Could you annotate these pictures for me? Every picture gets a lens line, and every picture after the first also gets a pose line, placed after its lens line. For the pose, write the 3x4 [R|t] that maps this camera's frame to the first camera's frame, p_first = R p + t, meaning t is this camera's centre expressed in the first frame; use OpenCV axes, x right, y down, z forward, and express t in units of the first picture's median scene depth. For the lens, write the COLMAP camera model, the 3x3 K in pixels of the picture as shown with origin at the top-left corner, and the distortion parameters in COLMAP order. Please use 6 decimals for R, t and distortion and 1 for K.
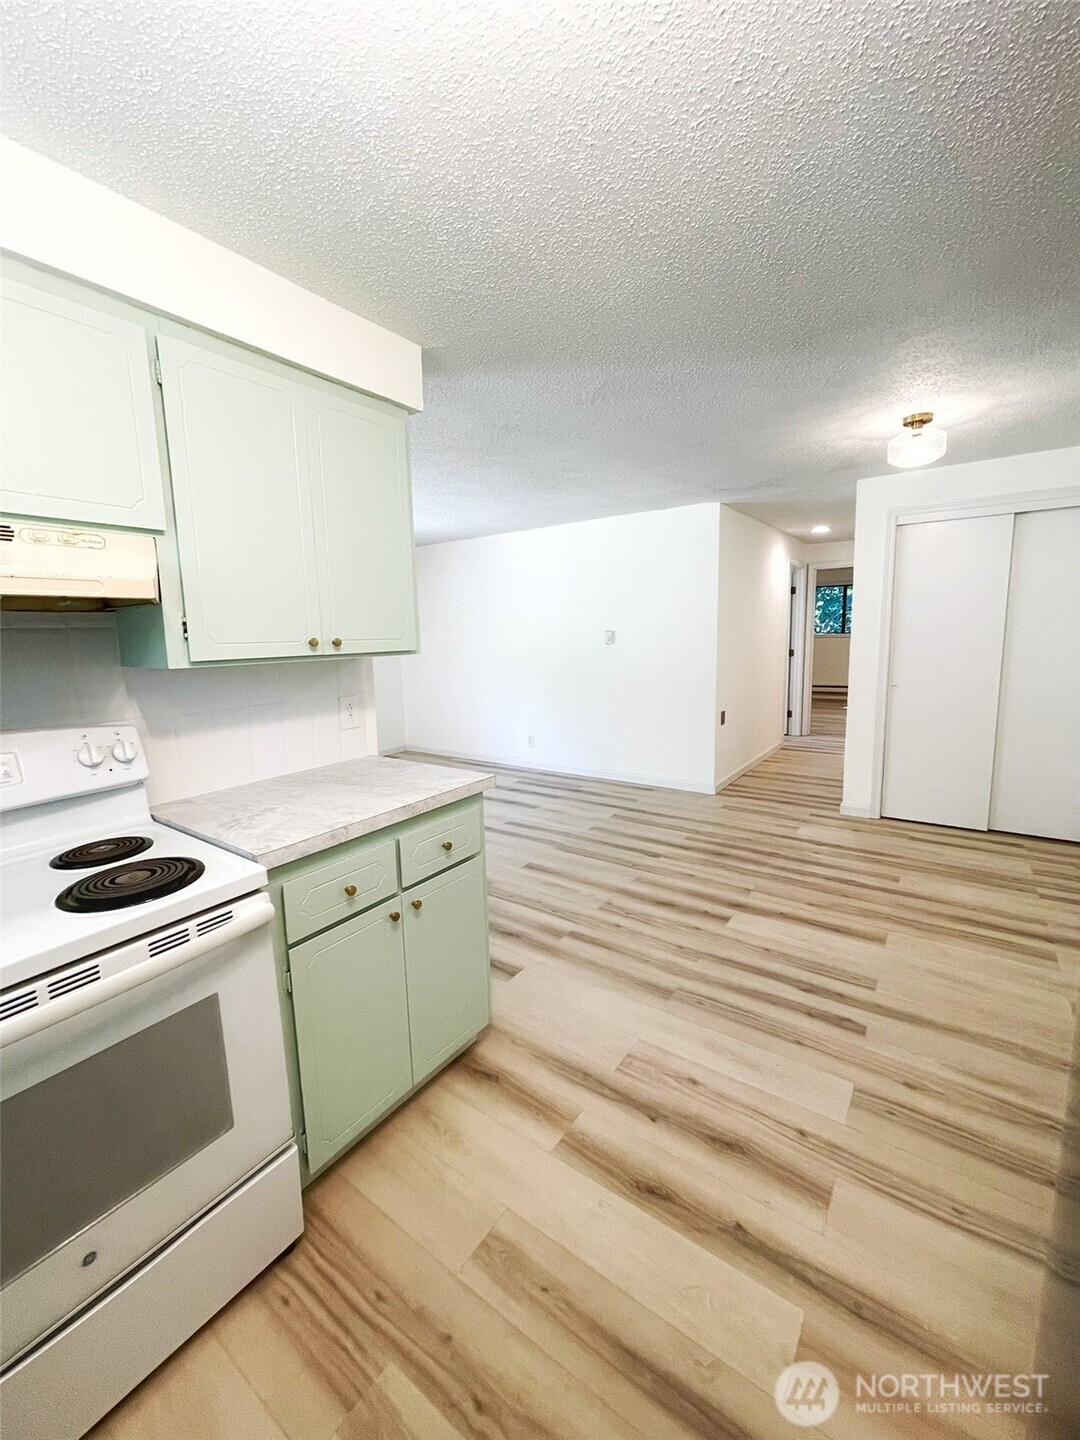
lens RADIAL K [[578.4, 0, 538.0], [0, 578.4, 708.9], [0, 0, 1]] dist [-0.003454, 0.000358]
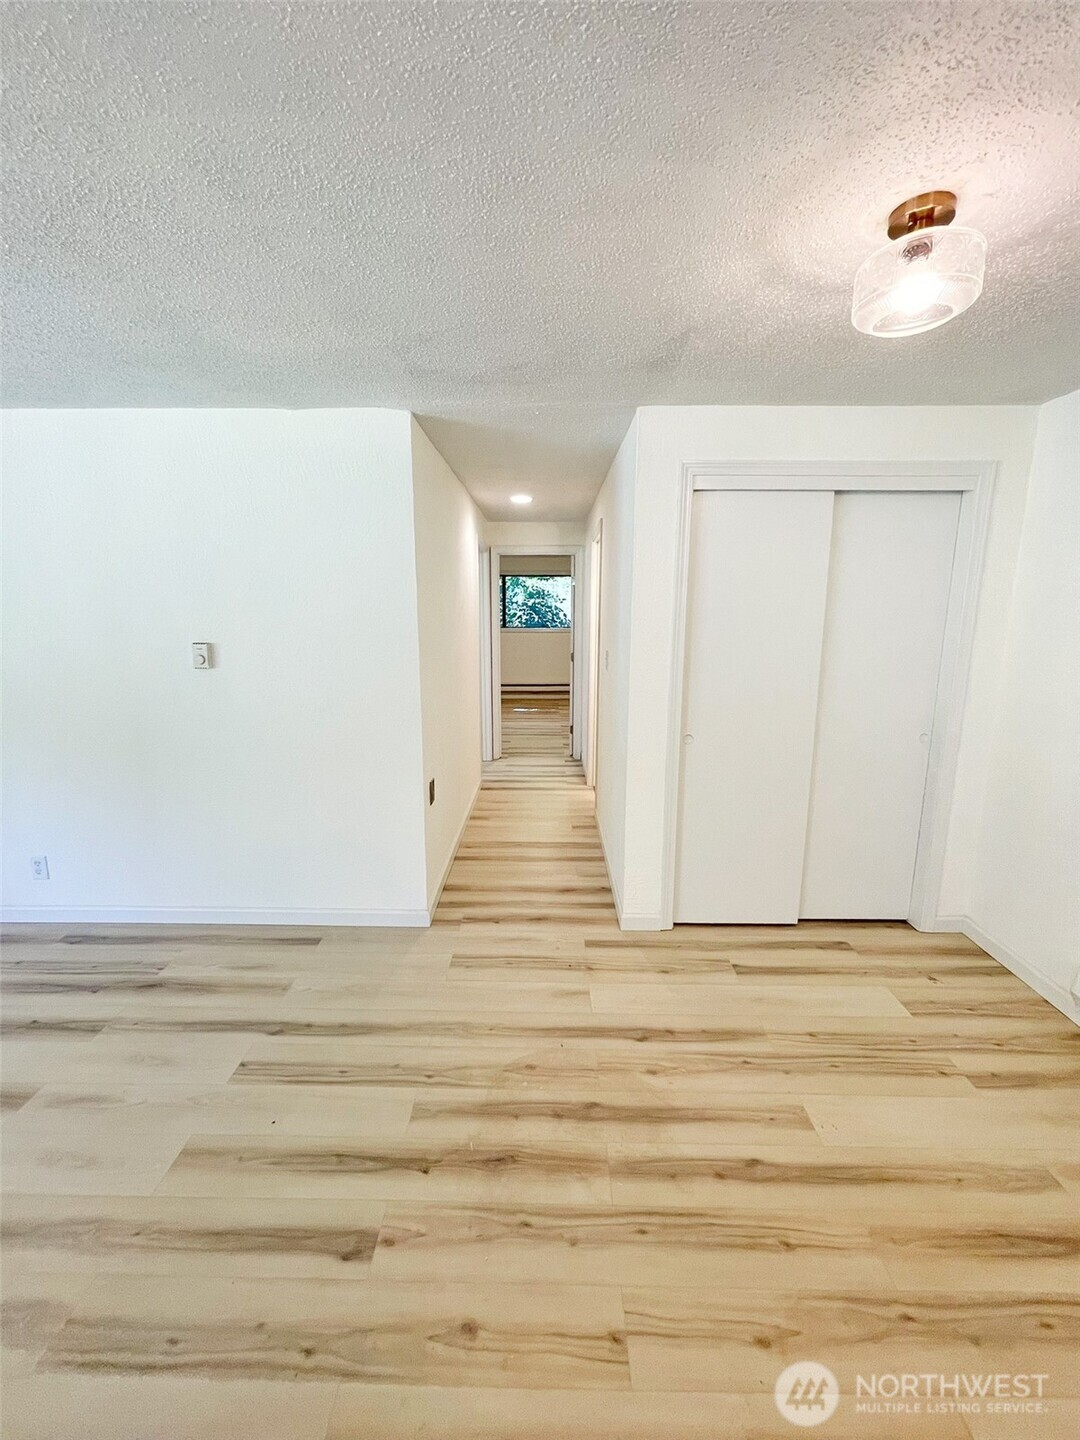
lens RADIAL K [[578.4, 0, 538.2], [0, 578.4, 715.0], [0, 0, 1]] dist [-0.003454, 0.000358]
pose [[0.821346, -0.077695, 0.565115, 0.117392], [0.054220, 0.996829, 0.058245, -0.135176], [-0.567848, -0.017199, 0.822954, 0.660400]]
